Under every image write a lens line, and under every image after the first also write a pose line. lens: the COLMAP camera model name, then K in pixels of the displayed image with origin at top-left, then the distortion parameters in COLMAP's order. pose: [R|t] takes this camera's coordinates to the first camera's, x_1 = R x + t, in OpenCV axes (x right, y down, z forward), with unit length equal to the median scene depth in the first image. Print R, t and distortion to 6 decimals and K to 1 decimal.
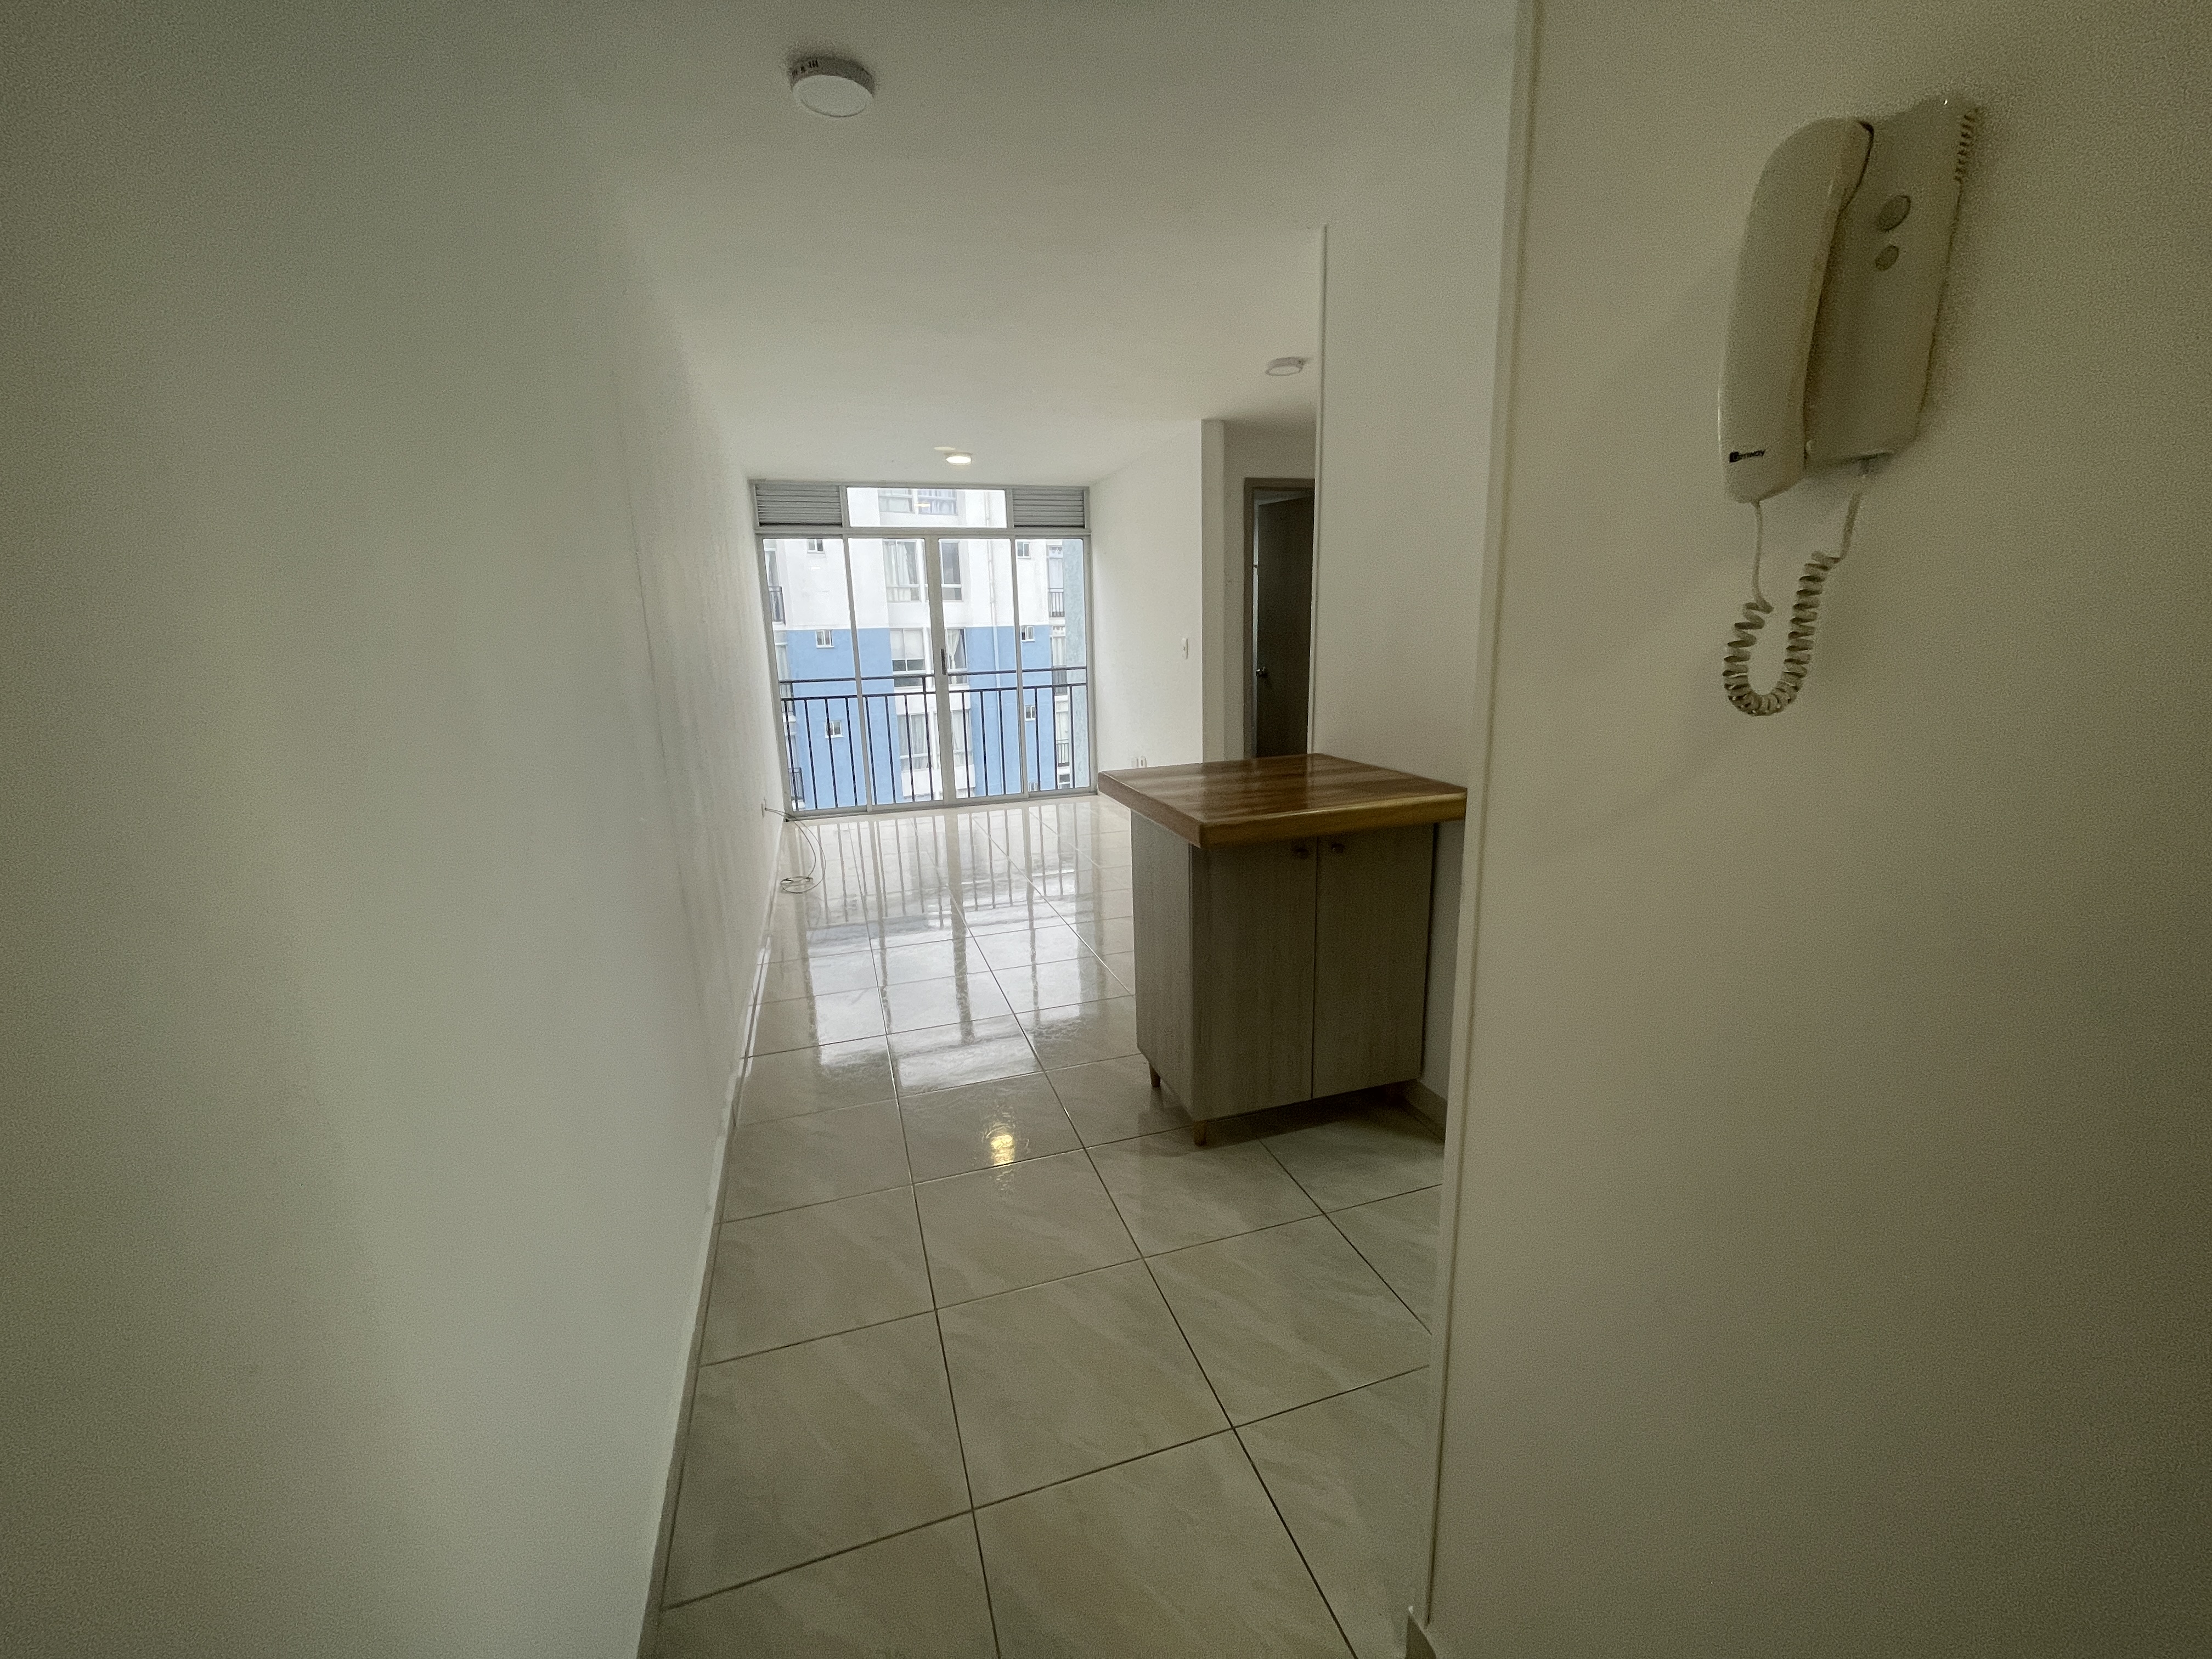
lens RADIAL K [[890.5, 0, 1108.9], [0, 890.5, 827.3], [0, 0, 1]] dist [-0.003025, 0.000579]
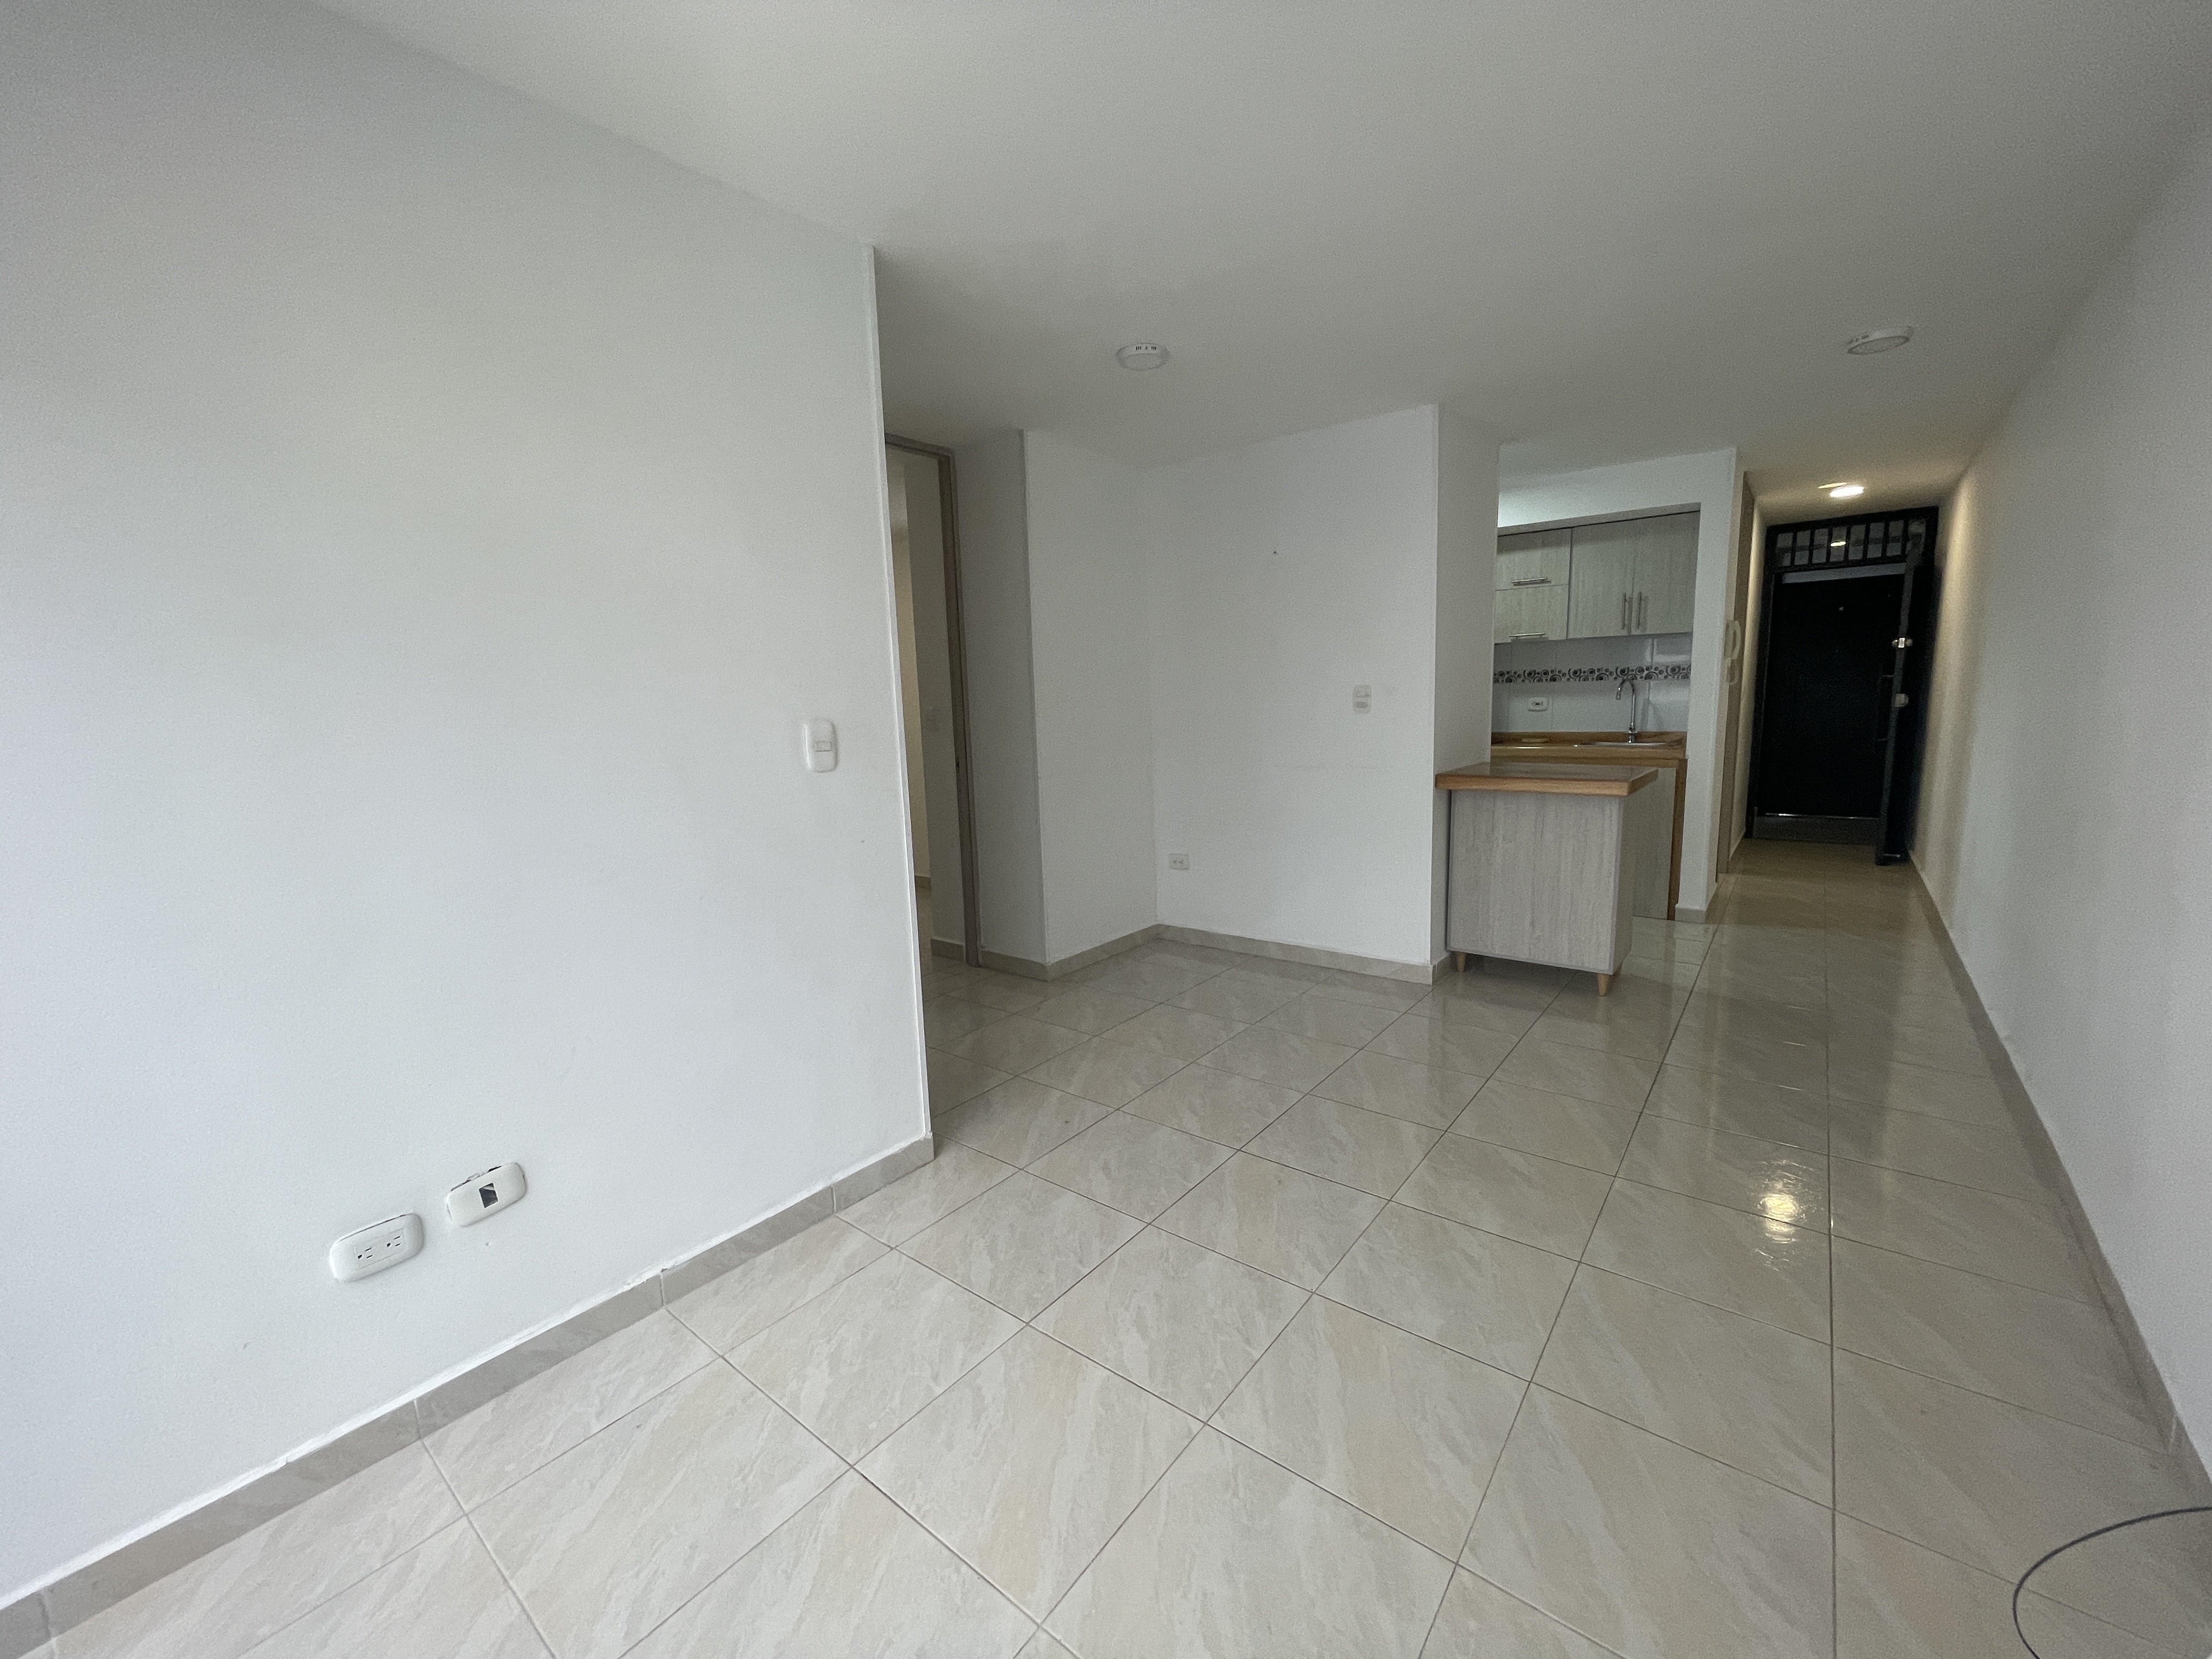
lens RADIAL K [[890.5, 0, 1109.7], [0, 890.5, 821.7], [0, 0, 1]] dist [-0.003025, 0.000579]
pose [[-0.545292, -0.079600, 0.834458, -0.253285], [0.227290, 0.944147, 0.238590, -0.181073], [-0.806843, 0.319765, -0.496744, 0.851897]]
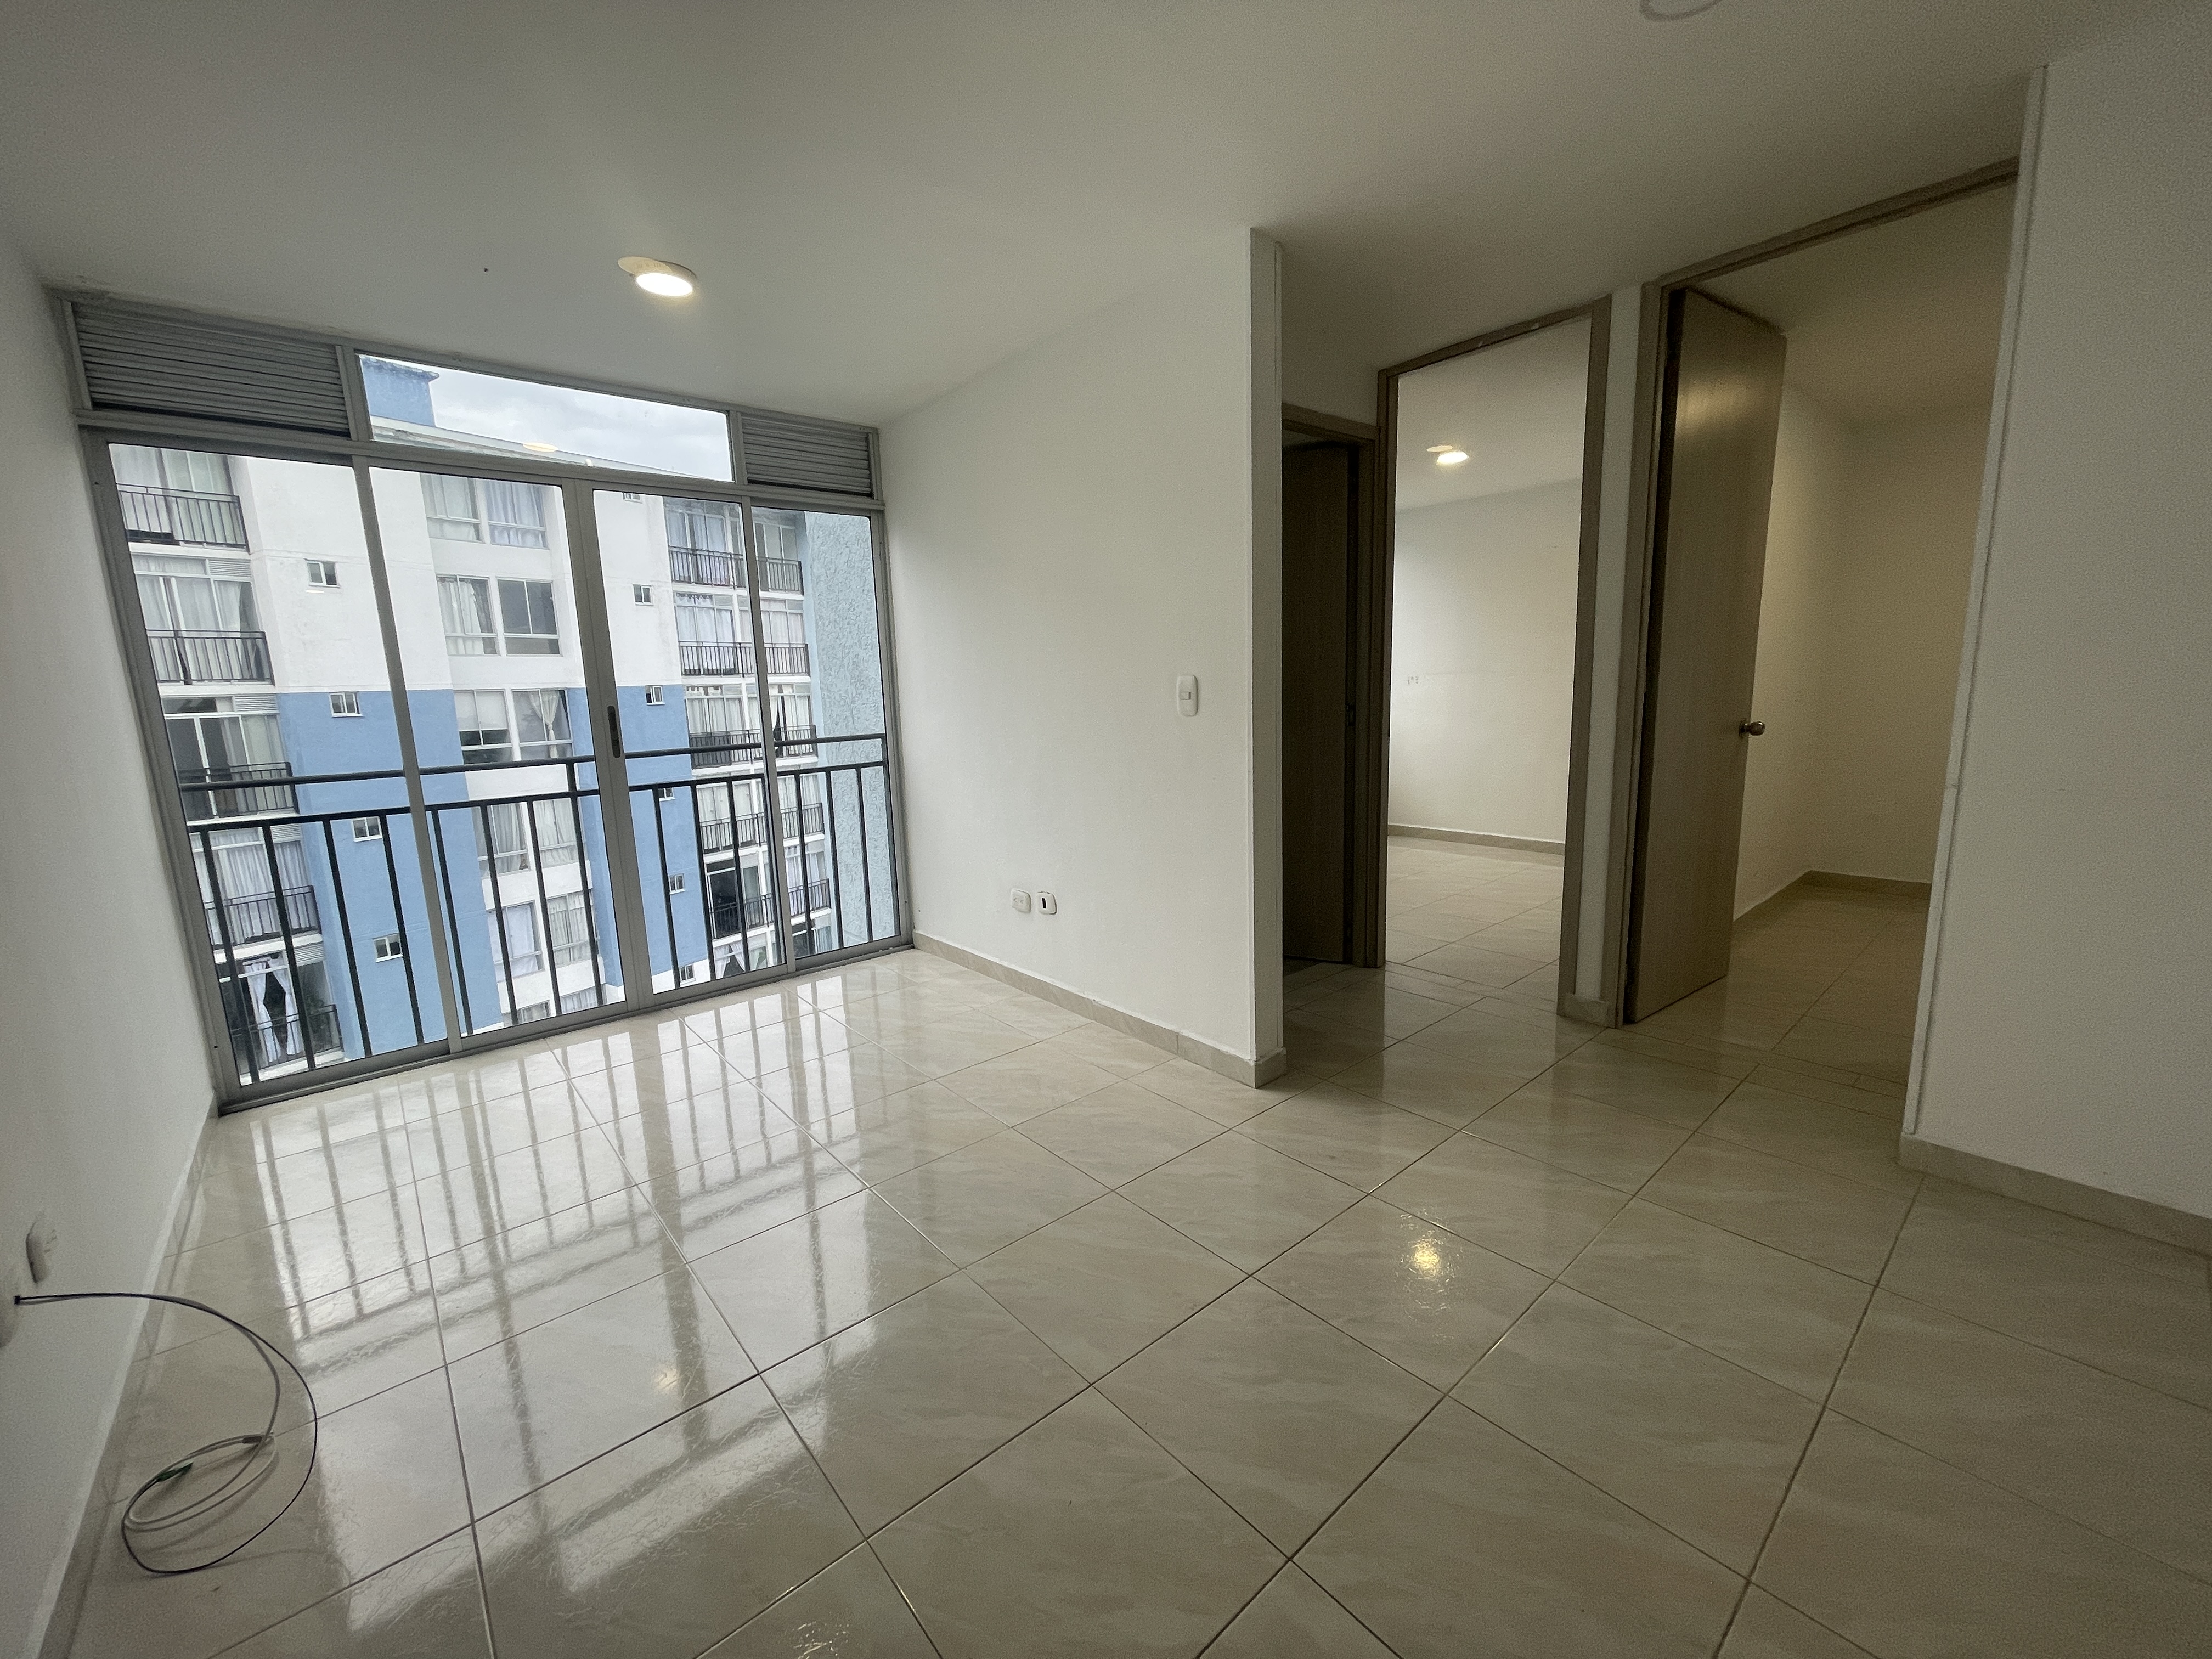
lens RADIAL K [[890.5, 0, 1110.7], [0, 890.5, 828.7], [0, 0, 1]] dist [-0.003025, 0.000579]
pose [[0.921156, -0.066088, 0.383542, -0.121347], [0.091471, 0.994636, -0.048300, -0.079585], [-0.378293, 0.079575, 0.922259, 0.423027]]
